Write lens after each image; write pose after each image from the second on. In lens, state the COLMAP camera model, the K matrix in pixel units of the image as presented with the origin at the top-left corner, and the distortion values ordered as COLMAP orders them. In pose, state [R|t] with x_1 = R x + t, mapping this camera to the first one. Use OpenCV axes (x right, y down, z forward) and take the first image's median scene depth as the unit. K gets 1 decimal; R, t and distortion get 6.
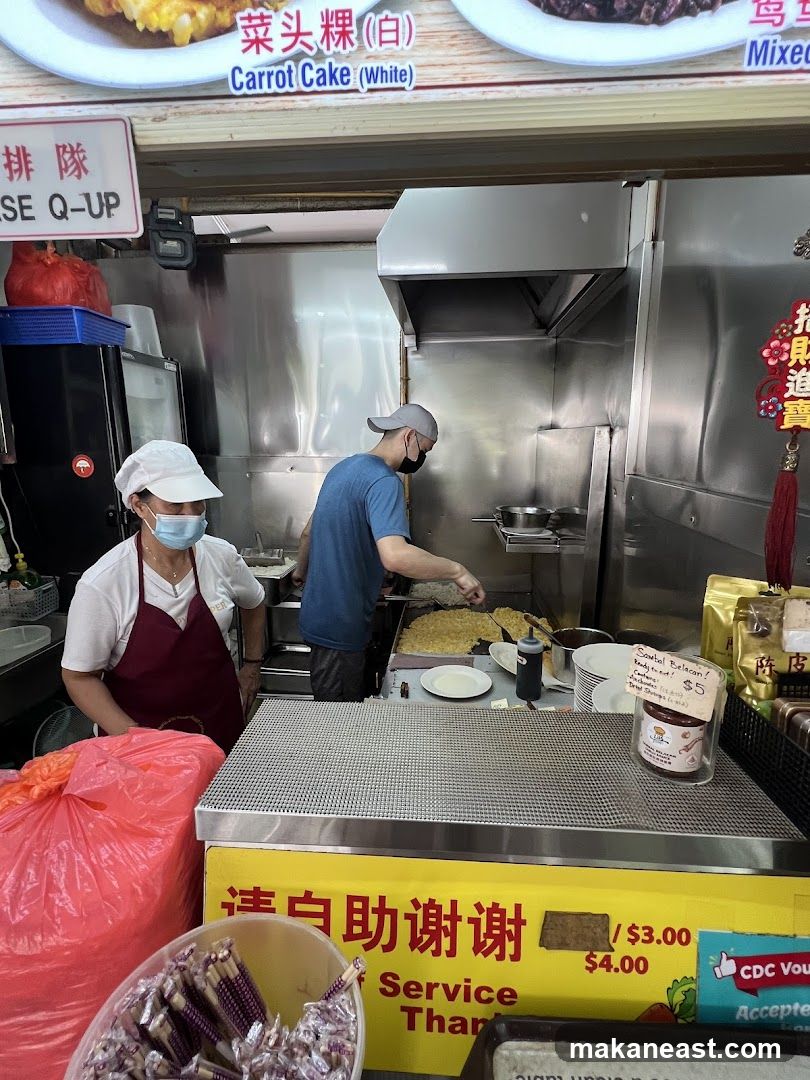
lens RADIAL K [[534.2, 0, 401.5], [0, 534.2, 545.2], [0, 0, 1]] dist [0.003715, -0.000755]
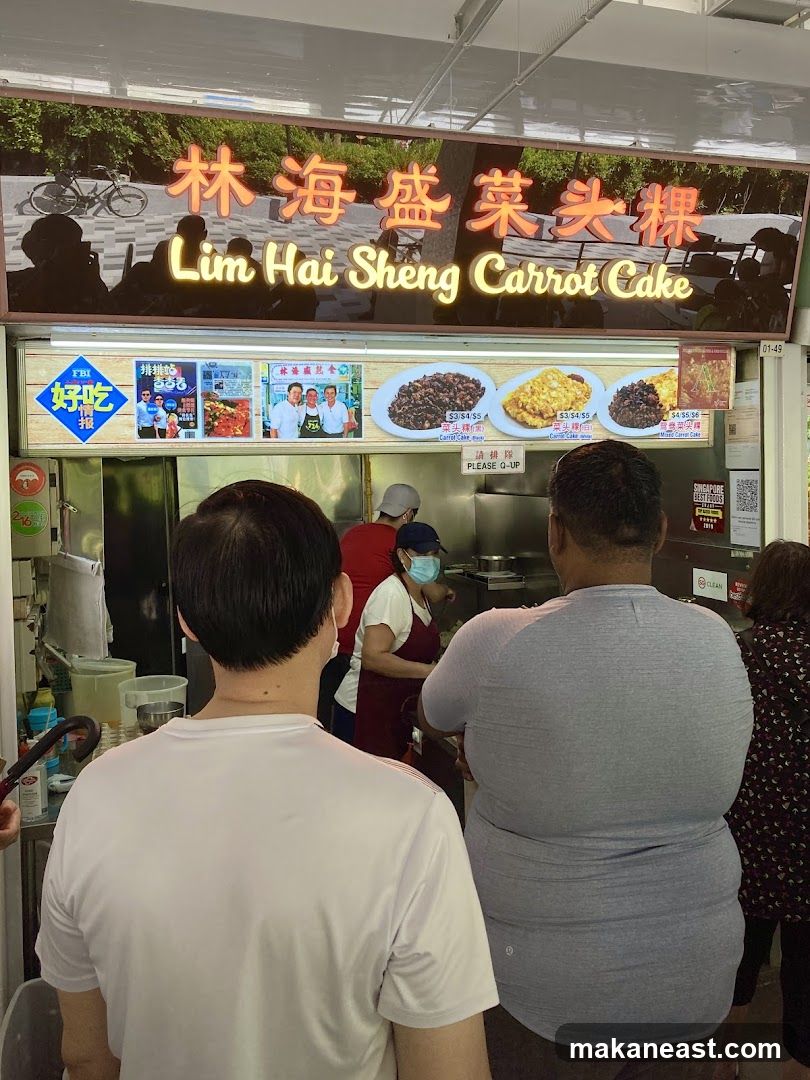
lens RADIAL K [[925.8, 0, 405.2], [0, 925.8, 489.9], [0, 0, 1]] dist [0.057461, -0.055501]
pose [[0.918736, -0.035403, 0.393283, -3.337732], [0.101418, 0.983718, -0.148366, 0.341509], [-0.381627, 0.176195, 0.907368, -3.919491]]
